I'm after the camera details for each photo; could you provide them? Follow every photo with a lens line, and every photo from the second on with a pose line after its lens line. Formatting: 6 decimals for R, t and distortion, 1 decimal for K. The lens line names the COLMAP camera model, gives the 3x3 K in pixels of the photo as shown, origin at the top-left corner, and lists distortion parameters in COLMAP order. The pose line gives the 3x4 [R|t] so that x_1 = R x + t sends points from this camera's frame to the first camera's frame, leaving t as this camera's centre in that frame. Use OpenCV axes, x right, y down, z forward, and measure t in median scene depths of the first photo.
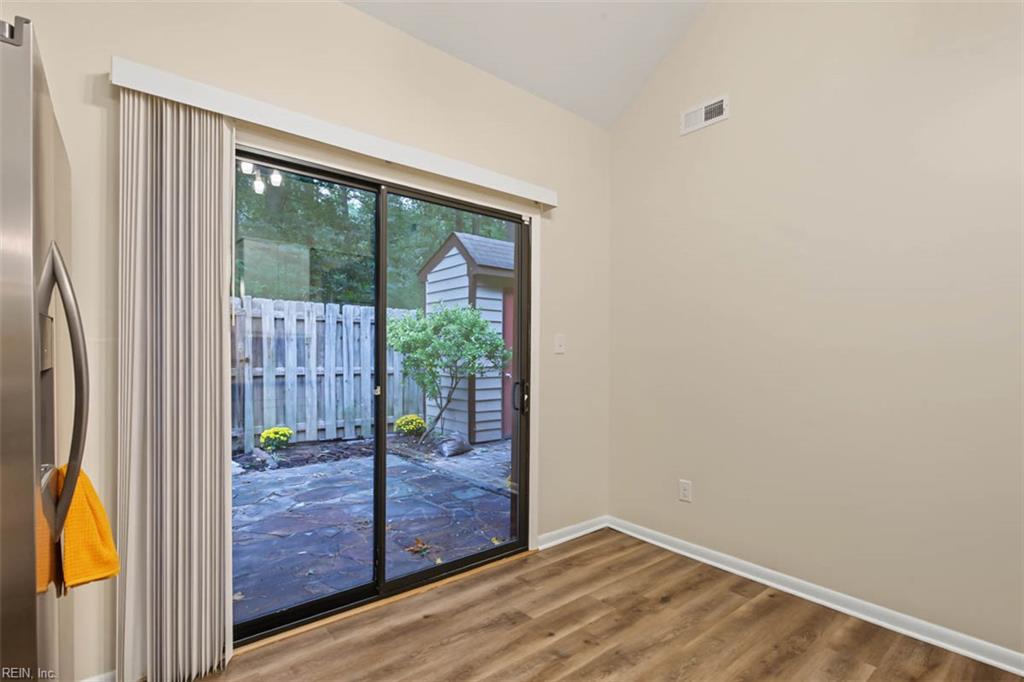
lens RADIAL K [[488.8, 0, 528.2], [0, 488.8, 358.3], [0, 0, 1]] dist [-0.003059, -0.000109]
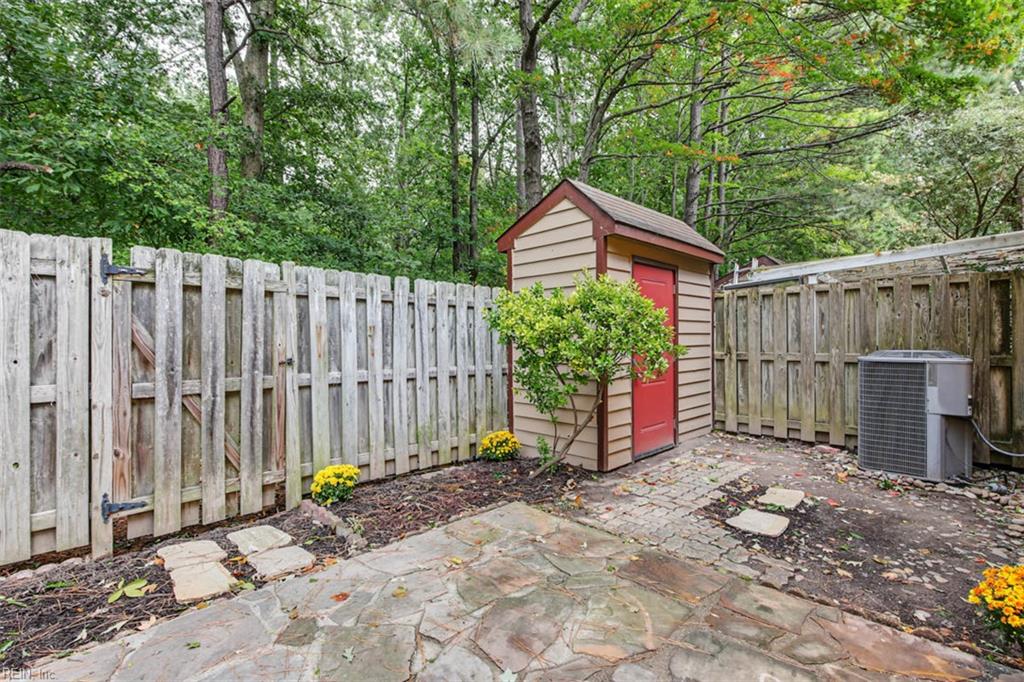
lens RADIAL K [[465.5, 0, 512.0], [0, 465.5, 341.0], [0, 0, 1]] dist [-0.000296, 0.000073]
pose [[0.996861, -0.013091, 0.078081, -0.326531], [0.013839, 0.999863, -0.009046, -0.014130], [-0.077952, 0.010098, 0.996906, 0.363383]]
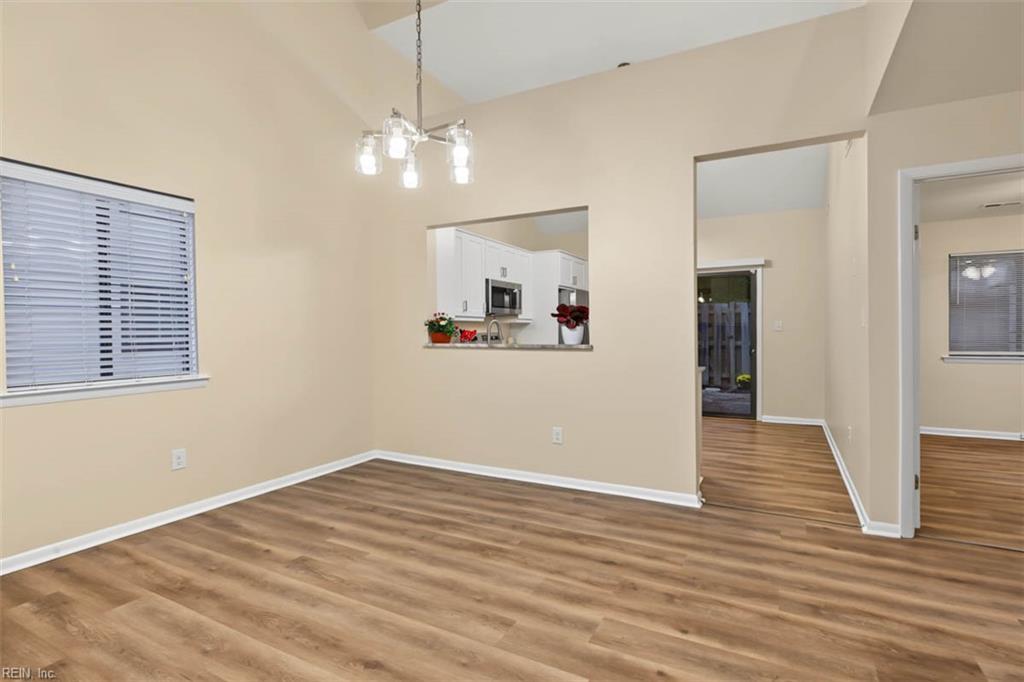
lens RADIAL K [[473.1, 0, 469.6], [0, 473.1, 340.4], [0, 0, 1]] dist [-0.000159, 0.000059]
pose [[0.262018, 0.002405, -0.965060, 0.869950], [-0.003877, 0.999991, 0.001440, 0.017080], [0.965055, 0.003364, 0.262025, -0.412931]]
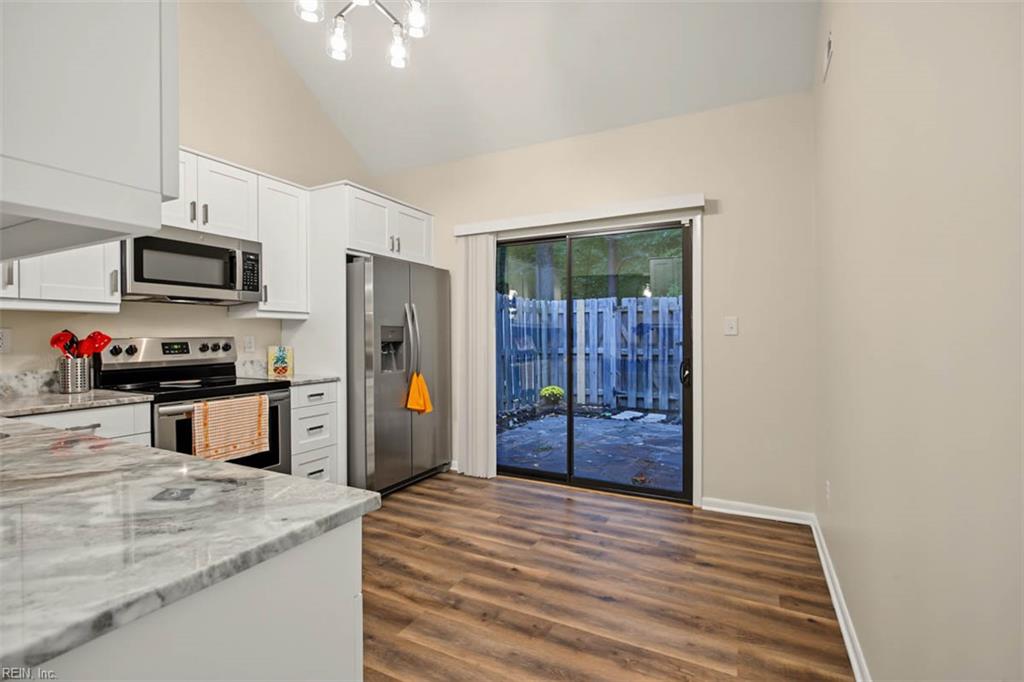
lens RADIAL K [[476.6, 0, 512.0], [0, 476.6, 341.0], [0, 0, 1]] dist [-0.001726, 0.000041]
pose [[0.370917, -0.002140, -0.928664, 0.449120], [-0.004811, 0.999979, -0.004226, 0.004710], [0.928654, 0.006035, 0.370899, 0.089429]]
